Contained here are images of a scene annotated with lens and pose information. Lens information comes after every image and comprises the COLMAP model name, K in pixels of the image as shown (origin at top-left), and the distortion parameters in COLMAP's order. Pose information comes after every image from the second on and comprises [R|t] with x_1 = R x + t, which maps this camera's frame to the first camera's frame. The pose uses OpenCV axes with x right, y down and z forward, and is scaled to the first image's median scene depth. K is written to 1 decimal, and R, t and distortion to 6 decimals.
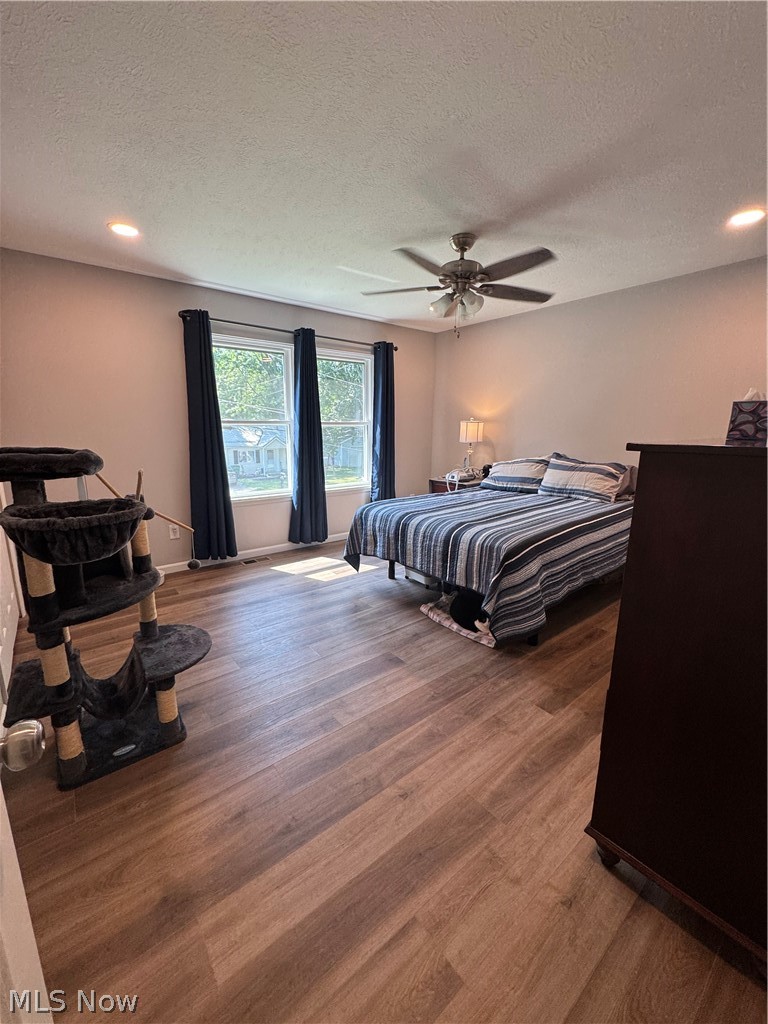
lens RADIAL K [[409.0, 0, 387.7], [0, 409.0, 513.2], [0, 0, 1]] dist [-0.002494, 0.000477]
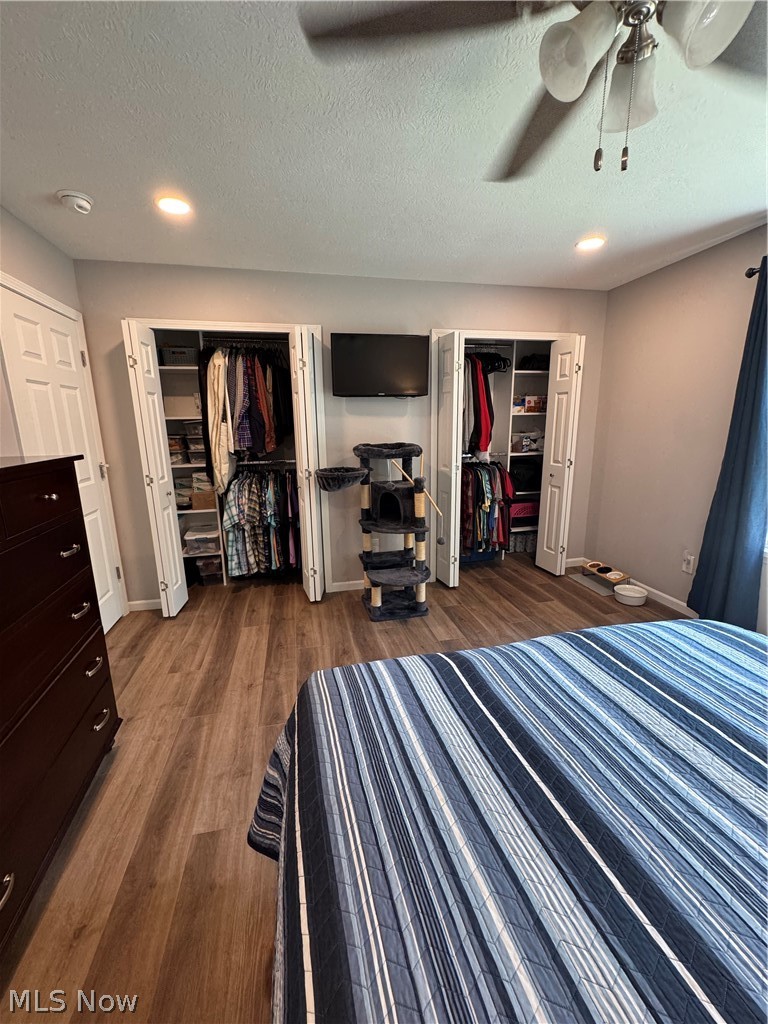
lens RADIAL K [[409.0, 0, 385.1], [0, 409.0, 514.9], [0, 0, 1]] dist [-0.002494, 0.000477]
pose [[-0.441342, 0.190755, -0.876829, 0.924832], [-0.173930, 0.940428, 0.292136, -0.383016], [0.880321, 0.281439, -0.381872, 1.668110]]
